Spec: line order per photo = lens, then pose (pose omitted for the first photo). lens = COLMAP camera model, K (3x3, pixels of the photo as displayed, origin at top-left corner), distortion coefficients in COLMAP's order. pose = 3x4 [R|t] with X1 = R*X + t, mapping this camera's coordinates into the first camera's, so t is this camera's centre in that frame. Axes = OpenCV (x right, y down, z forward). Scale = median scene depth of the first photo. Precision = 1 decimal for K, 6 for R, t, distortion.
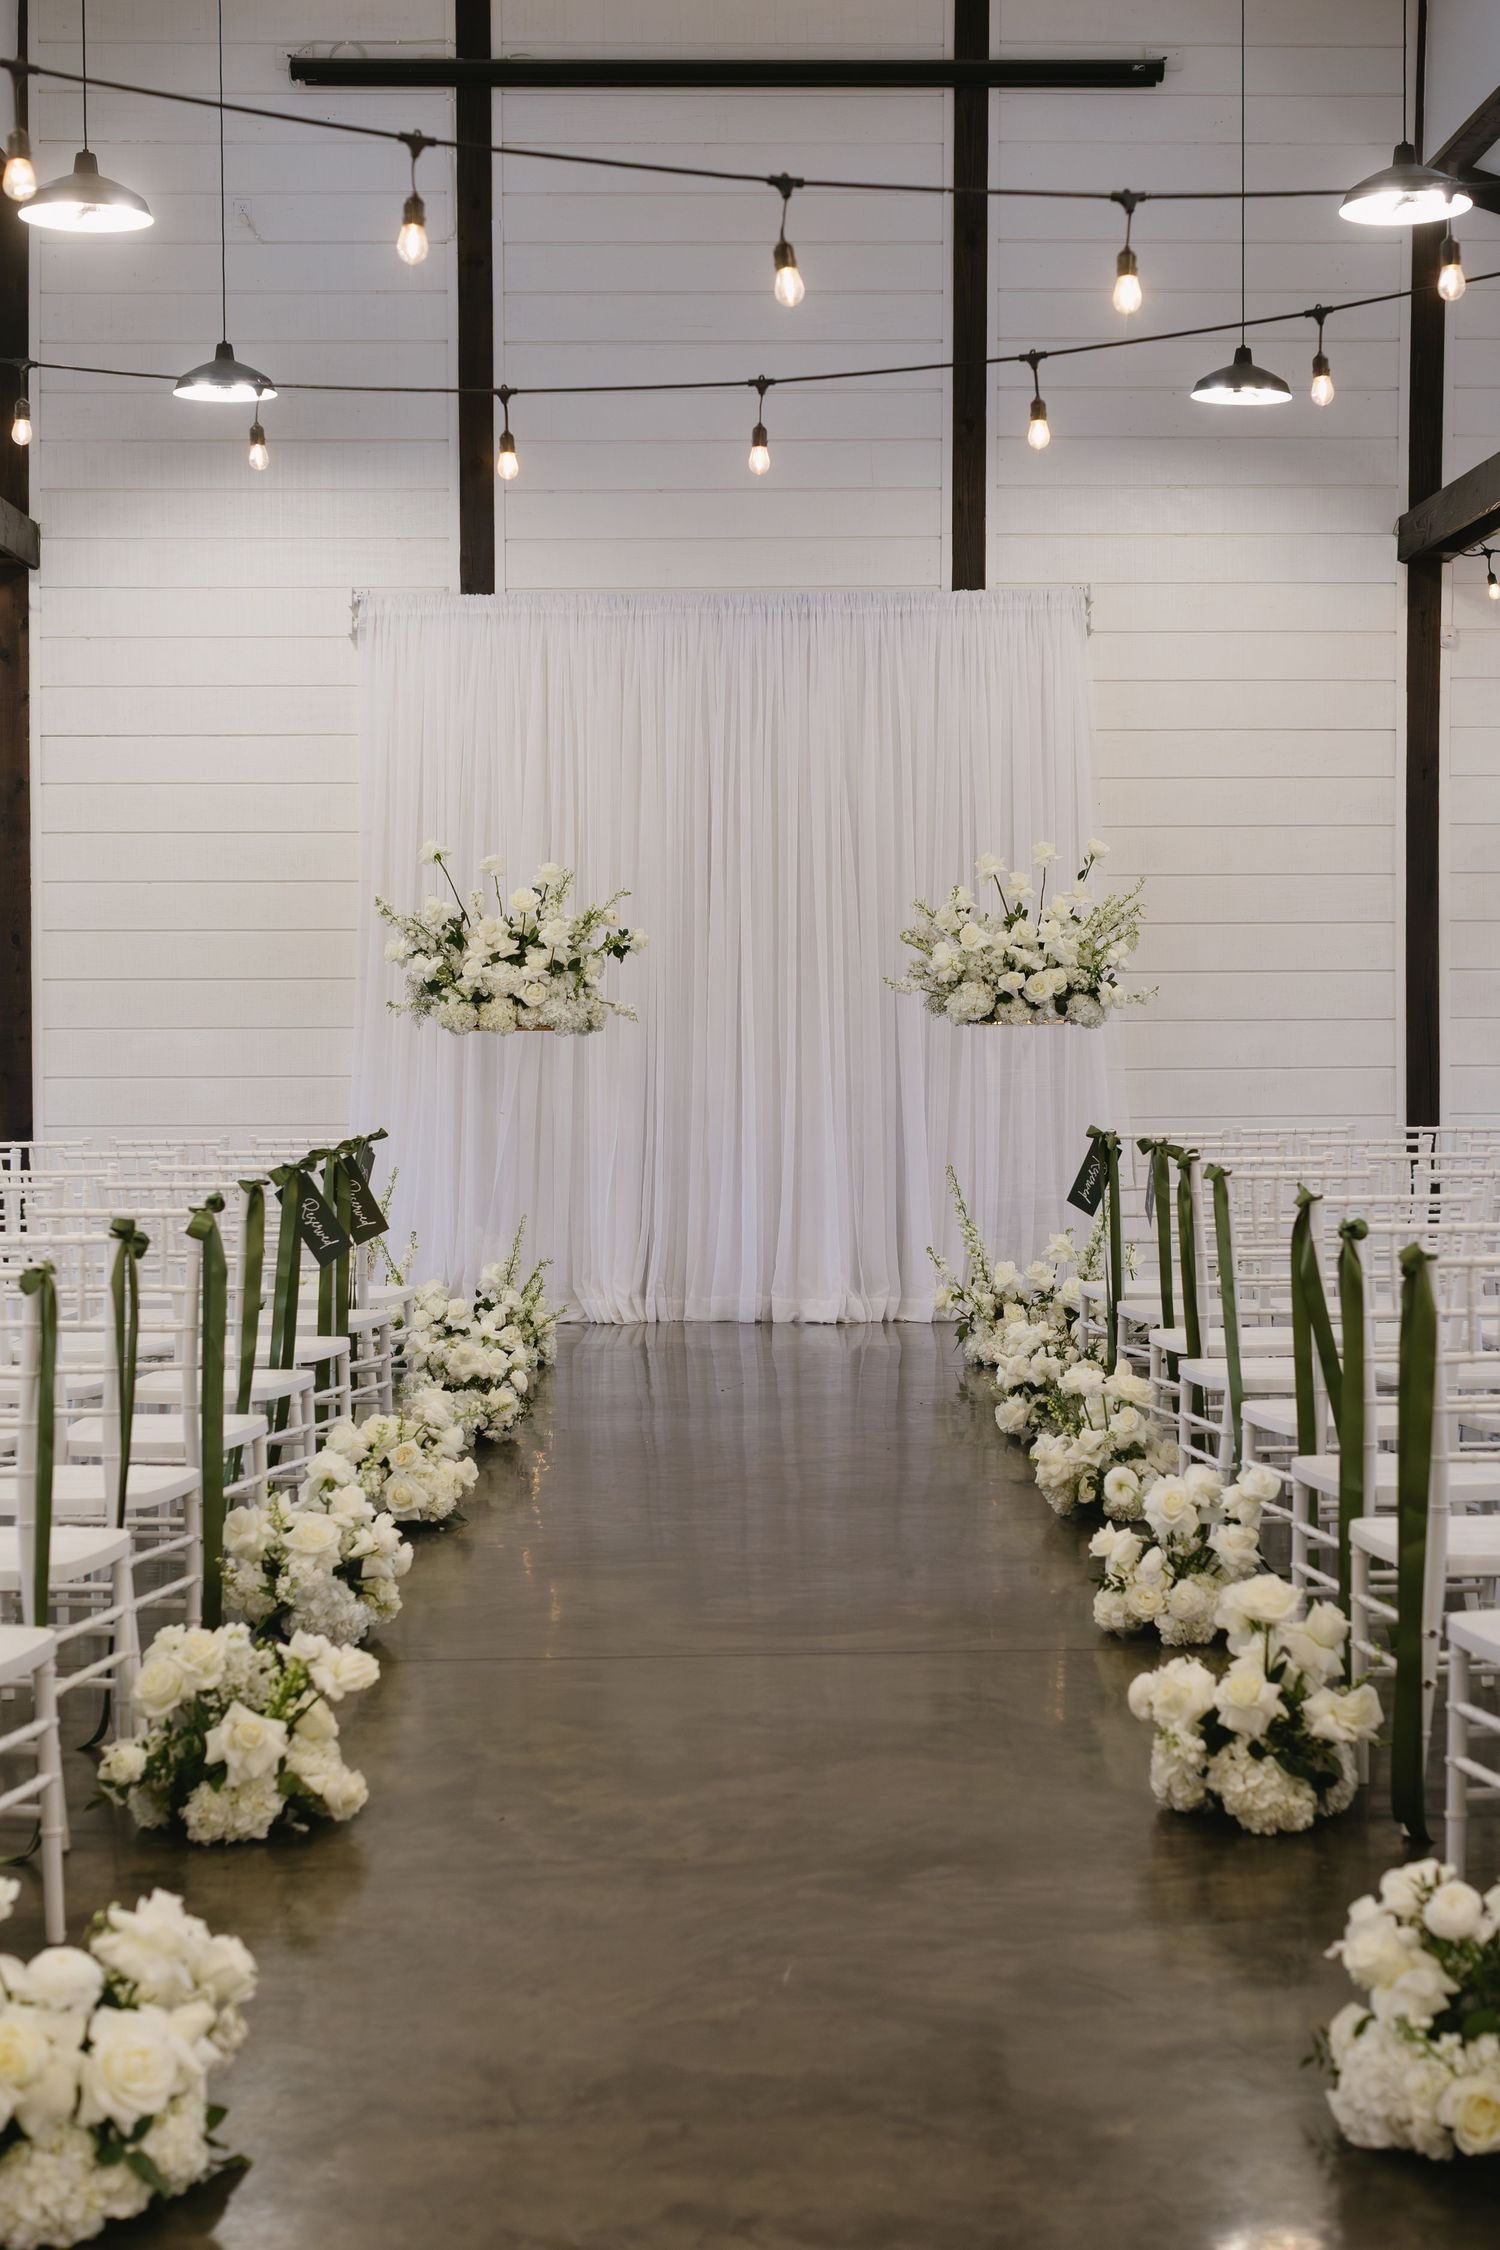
lens RADIAL K [[3347.6, 0, 792.9], [0, 3347.6, 1125.2], [0, 0, 1]] dist [-0.009476, 0.078518]
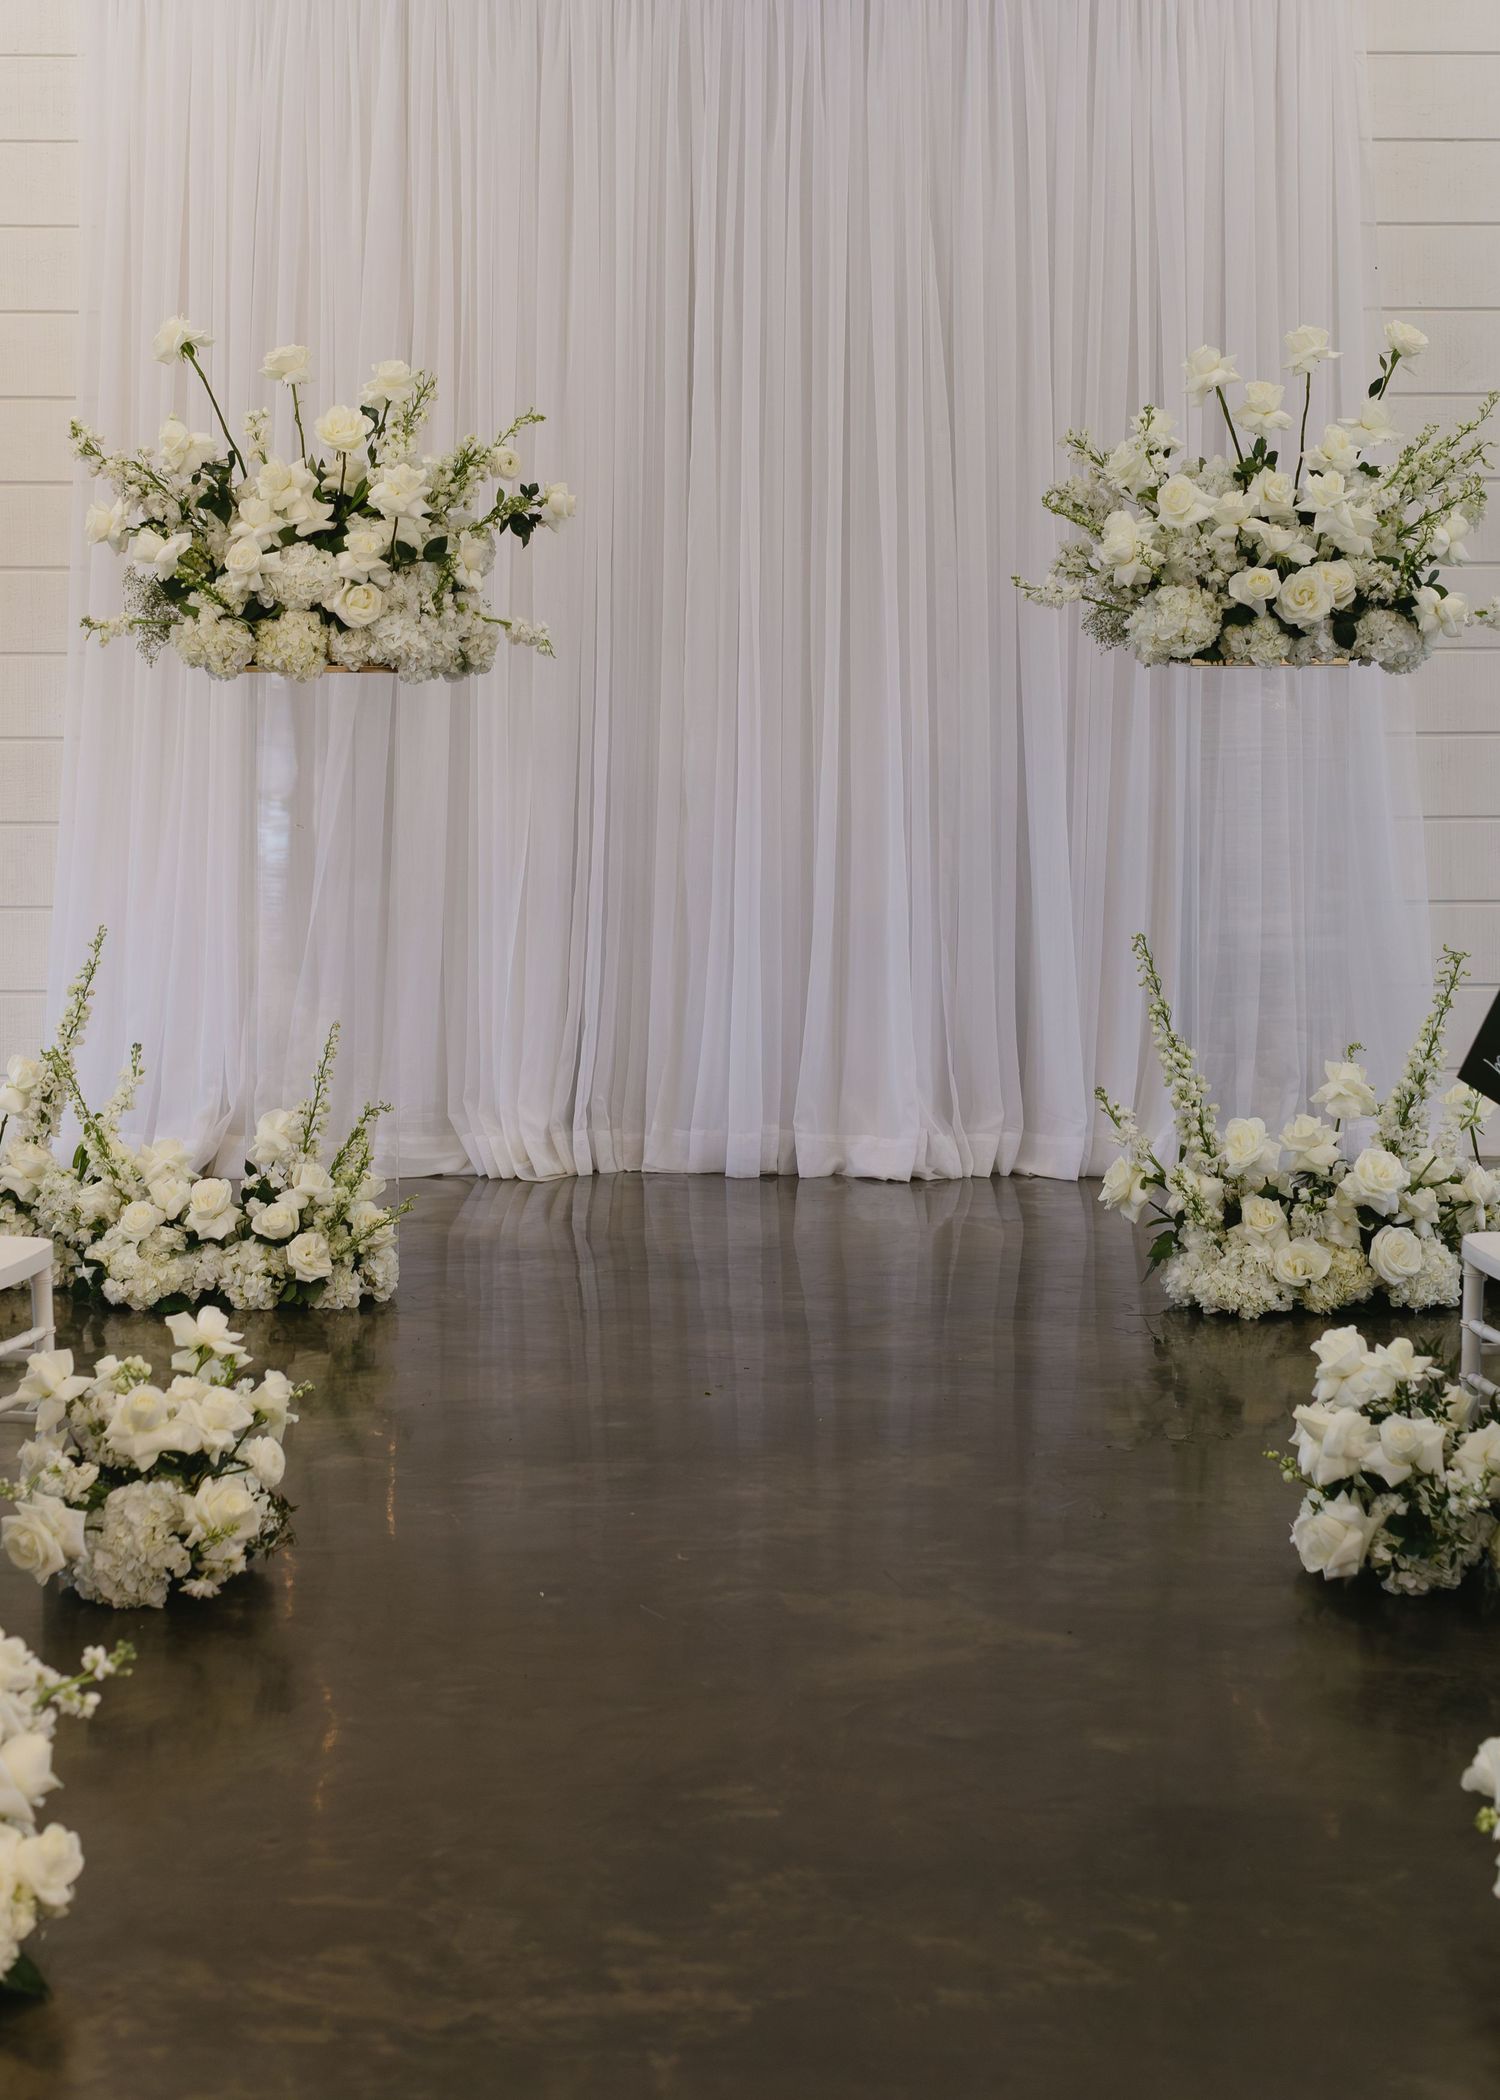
lens RADIAL K [[4016.5, 0, 750.8], [0, 4016.5, 765.4], [0, 0, 1]] dist [-0.006526, 0.053452]
pose [[0.999911, 0.005765, -0.012070, -0.006983], [-0.005632, 0.999923, 0.011033, -0.020870], [0.012132, -0.010964, 0.999866, 0.358288]]
